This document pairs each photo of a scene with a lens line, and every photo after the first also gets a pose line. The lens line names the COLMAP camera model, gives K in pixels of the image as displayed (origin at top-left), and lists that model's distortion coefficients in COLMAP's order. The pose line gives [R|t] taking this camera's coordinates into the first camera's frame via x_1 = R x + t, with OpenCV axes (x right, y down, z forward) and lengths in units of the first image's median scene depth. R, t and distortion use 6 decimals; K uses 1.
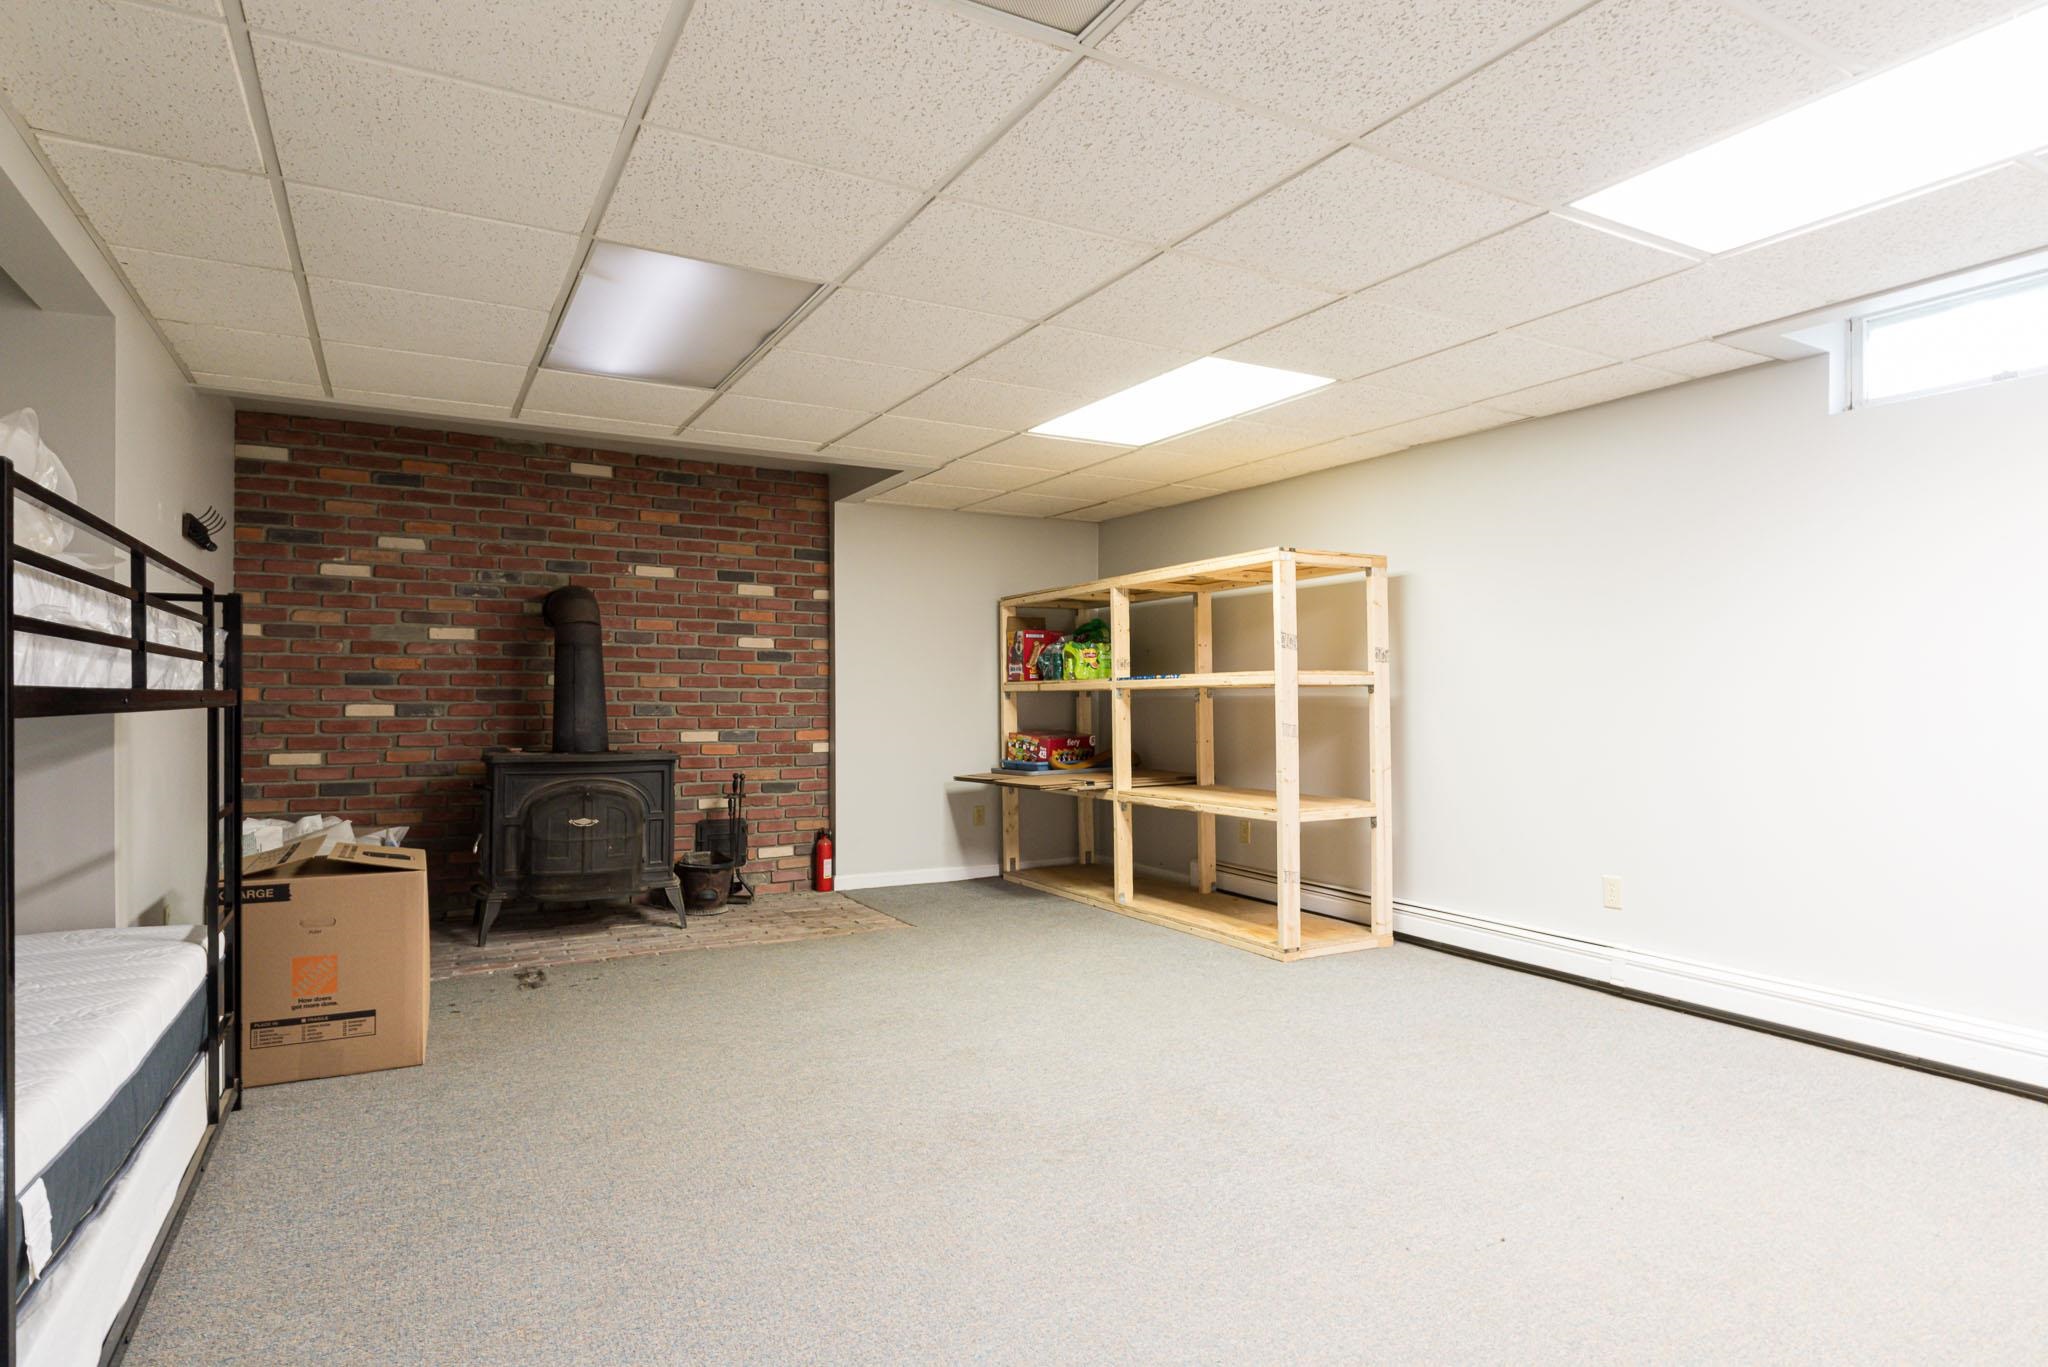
lens RADIAL K [[1125.6, 0, 1034.7], [0, 1125.6, 691.8], [0, 0, 1]] dist [0.000137, -0.000066]
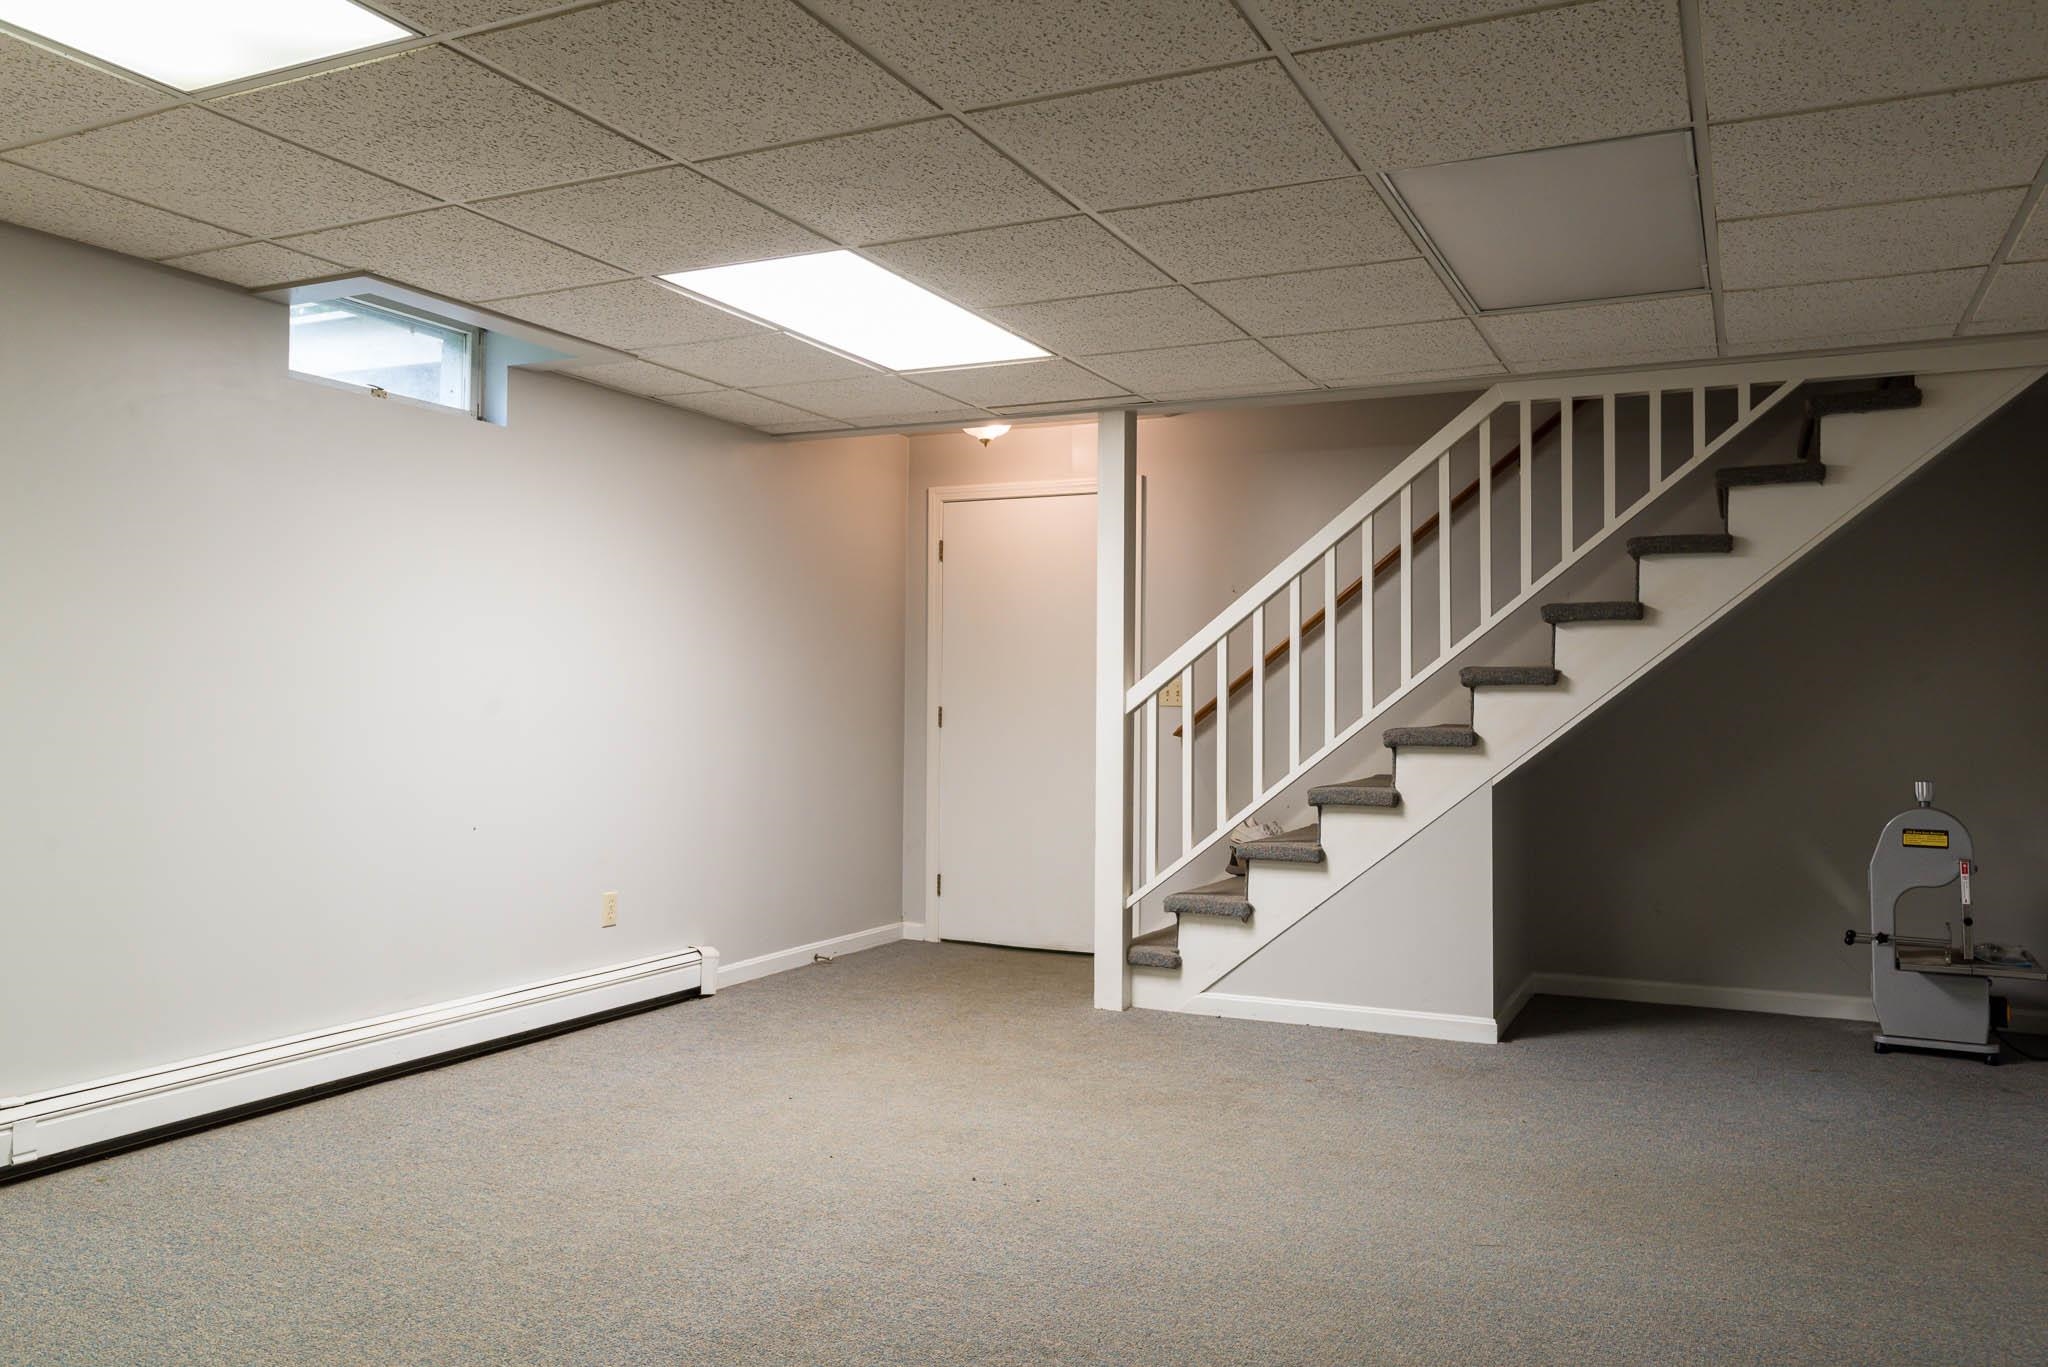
lens RADIAL K [[1516.2, 0, 1025.2], [0, 1516.2, 640.4], [0, 0, 1]] dist [0.000672, -0.005078]
pose [[-0.568896, 0.028398, 0.821919, -0.354137], [-0.006038, 0.999232, -0.038704, -0.000180], [-0.822388, -0.026982, -0.568287, 0.732496]]
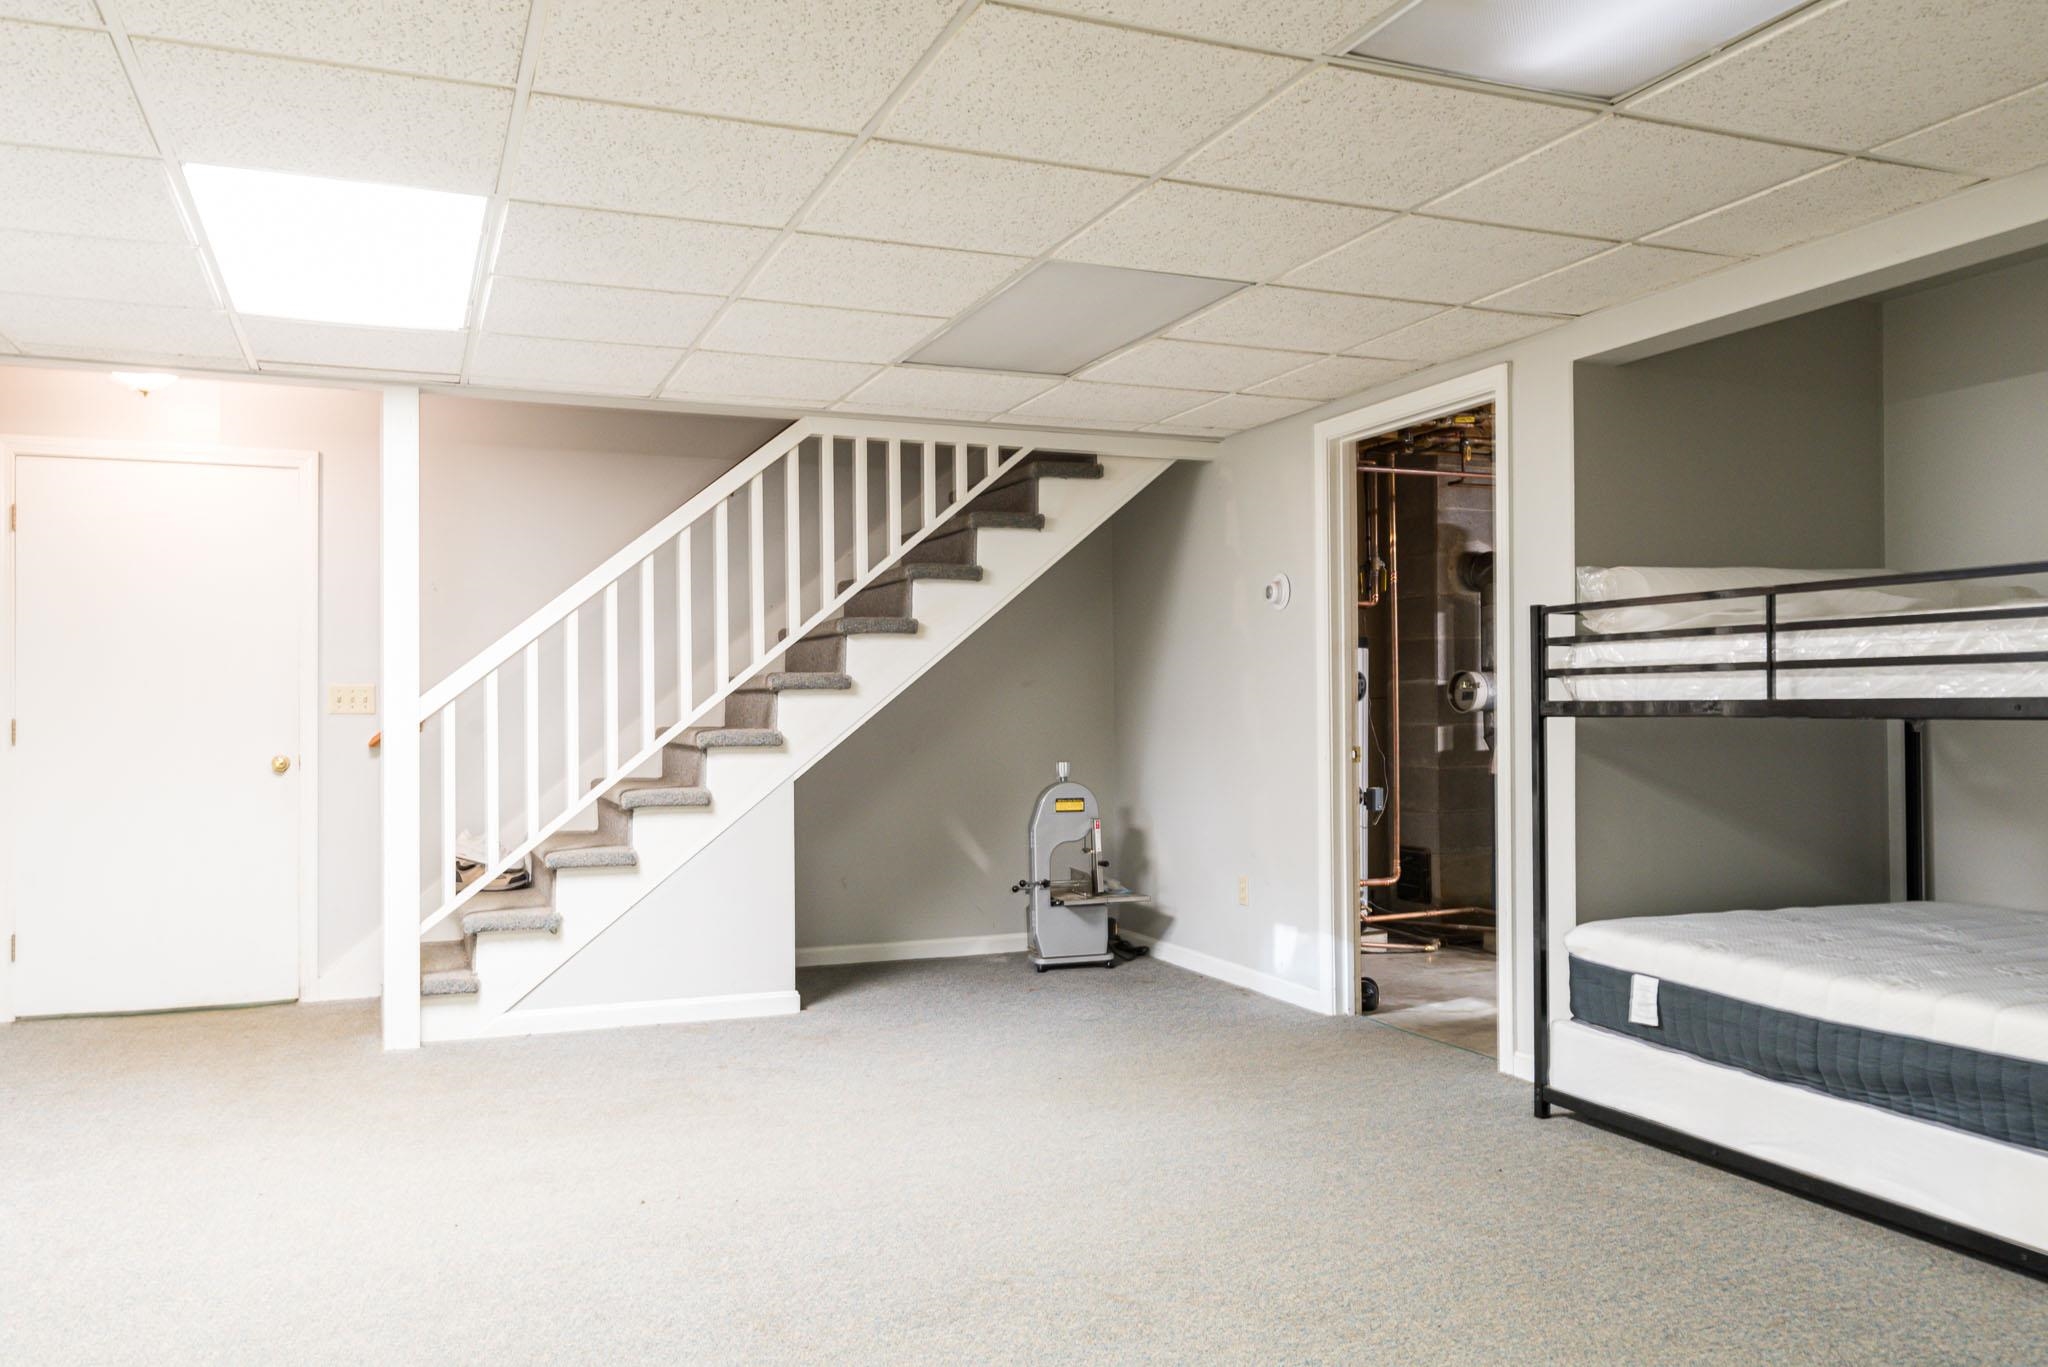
lens RADIAL K [[1568.6, 0, 1024.0], [0, 1568.6, 683.5], [0, 0, 1]] dist [0.002902, -0.002572]
pose [[-0.990861, 0.007281, 0.134693, -0.065682], [0.005575, 0.999899, -0.013043, -0.000112], [-0.134774, -0.012173, -0.990802, 0.983937]]
